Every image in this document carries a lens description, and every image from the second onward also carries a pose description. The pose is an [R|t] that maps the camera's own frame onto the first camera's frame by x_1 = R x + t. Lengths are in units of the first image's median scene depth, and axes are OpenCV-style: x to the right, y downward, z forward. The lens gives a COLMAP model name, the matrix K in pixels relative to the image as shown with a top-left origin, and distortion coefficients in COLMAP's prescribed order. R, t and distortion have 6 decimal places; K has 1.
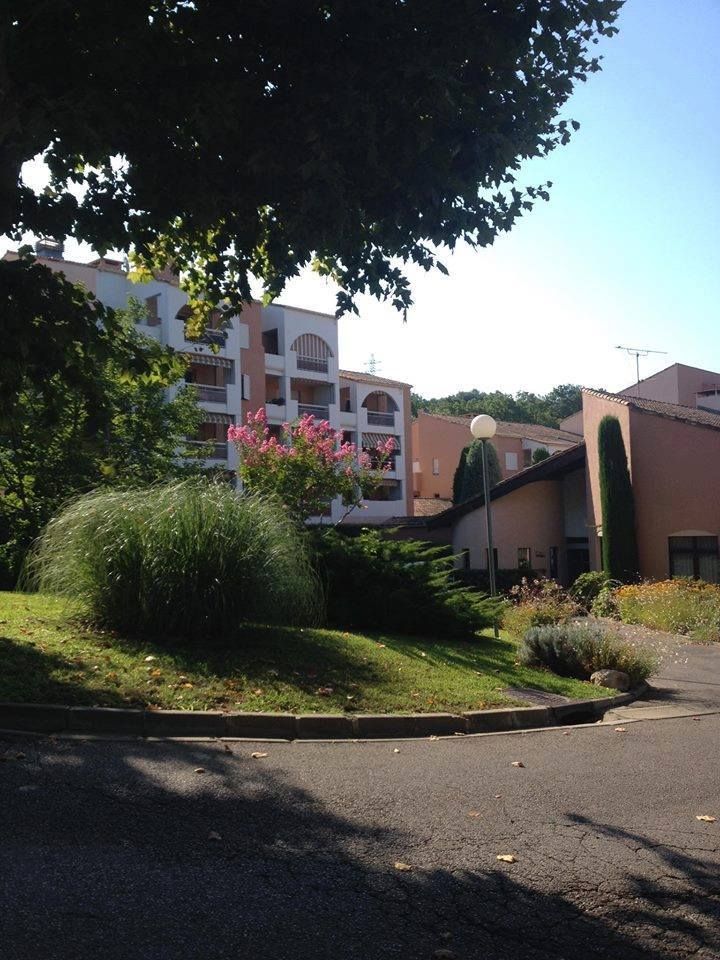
lens RADIAL K [[921.4, 0, 360.0], [0, 921.4, 480.0], [0, 0, 1]] dist [0.173980, -0.487444]
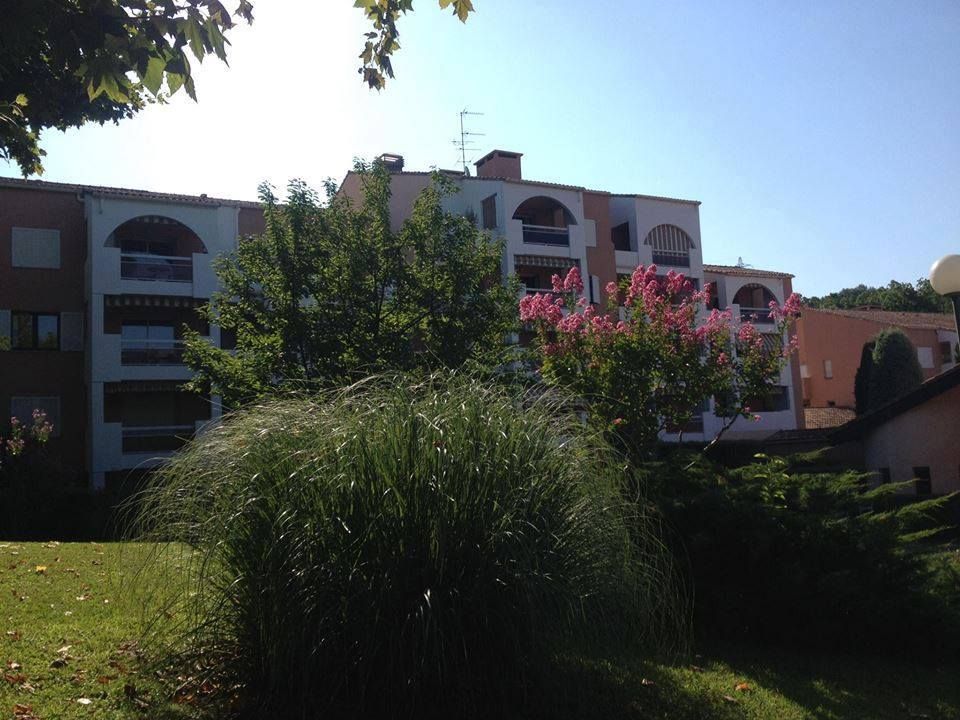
lens RADIAL K [[921.4, 0, 480.0], [0, 921.4, 360.0], [0, 0, 1]] dist [0.173980, -0.487444]
pose [[0.963712, -0.057078, -0.260769, -0.001993], [0.046250, 0.997801, -0.047478, 0.003870], [0.262906, 0.033694, 0.964233, 0.110082]]
